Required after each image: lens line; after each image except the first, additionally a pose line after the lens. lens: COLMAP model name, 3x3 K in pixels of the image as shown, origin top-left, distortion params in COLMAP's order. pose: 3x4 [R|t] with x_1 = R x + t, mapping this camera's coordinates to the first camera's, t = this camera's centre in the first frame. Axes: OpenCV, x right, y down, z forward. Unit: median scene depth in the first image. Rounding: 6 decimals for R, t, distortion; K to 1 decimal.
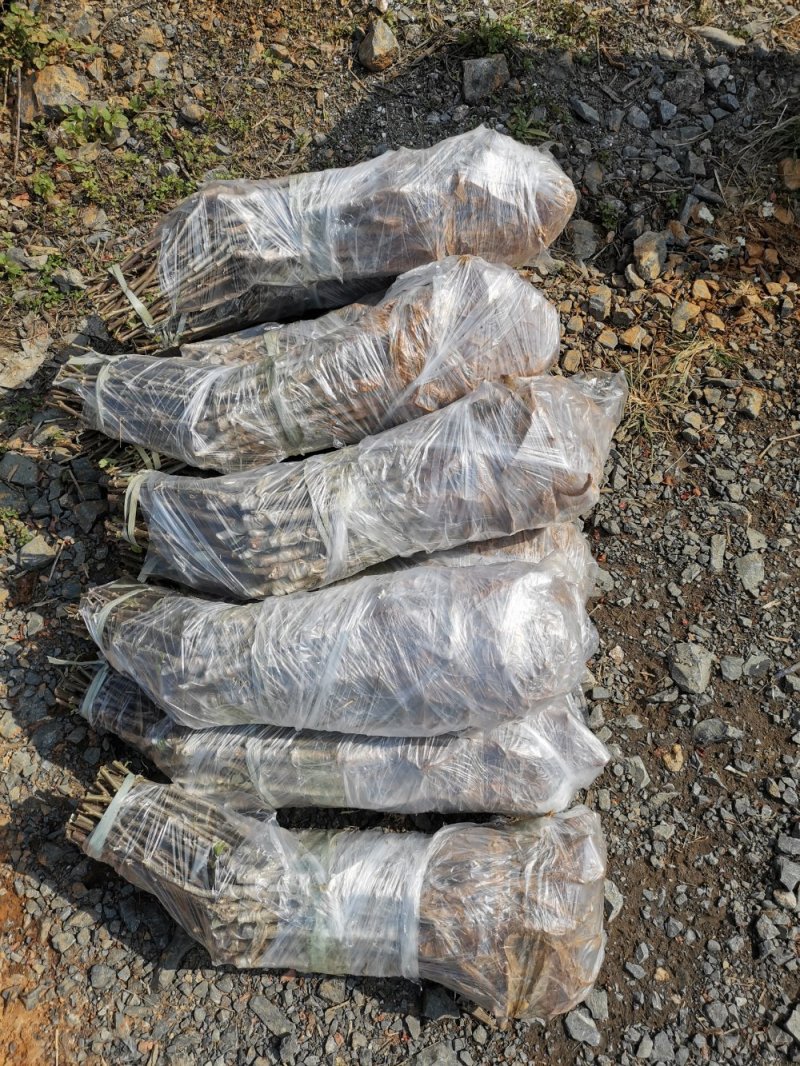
lens RADIAL K [[868.2, 0, 406.8], [0, 868.2, 530.8], [0, 0, 1]] dist [-0.002423, 0.008574]
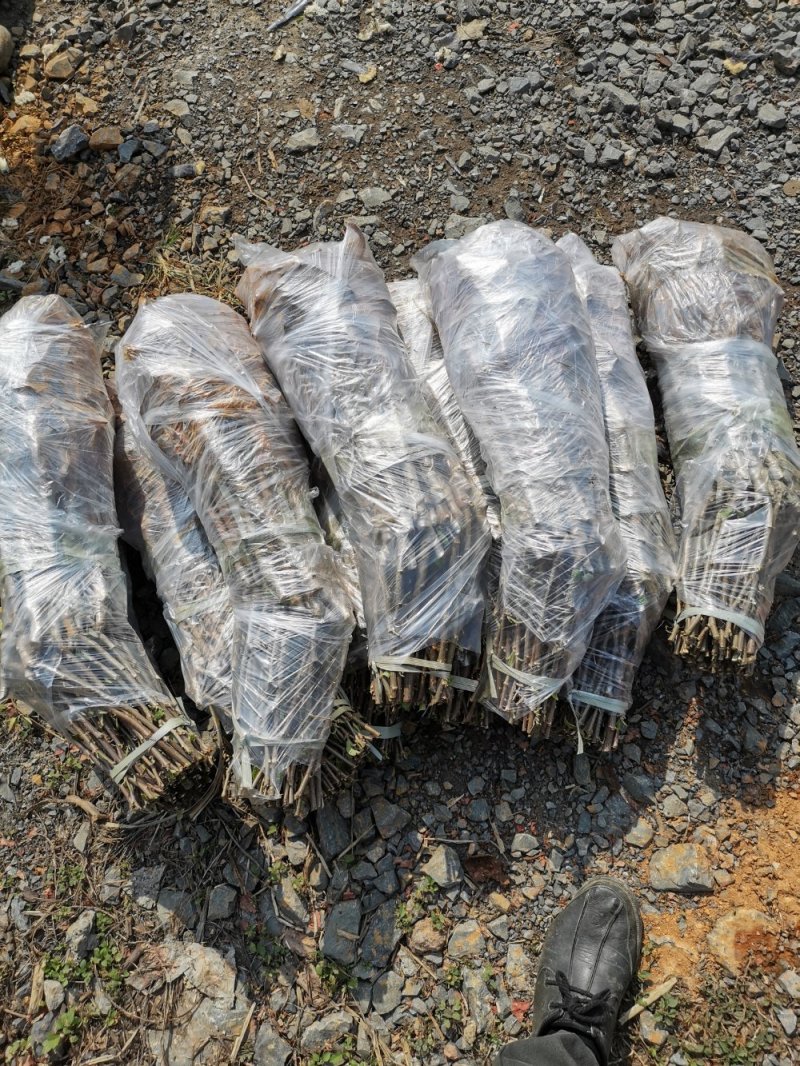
lens RADIAL K [[868.2, 0, 406.8], [0, 868.2, 530.8], [0, 0, 1]] dist [-0.002423, 0.008574]
pose [[-0.141239, -0.920376, 0.364636, -0.478185], [0.961078, -0.039132, 0.273492, -0.262172], [-0.237446, 0.389071, 0.890080, 0.114033]]
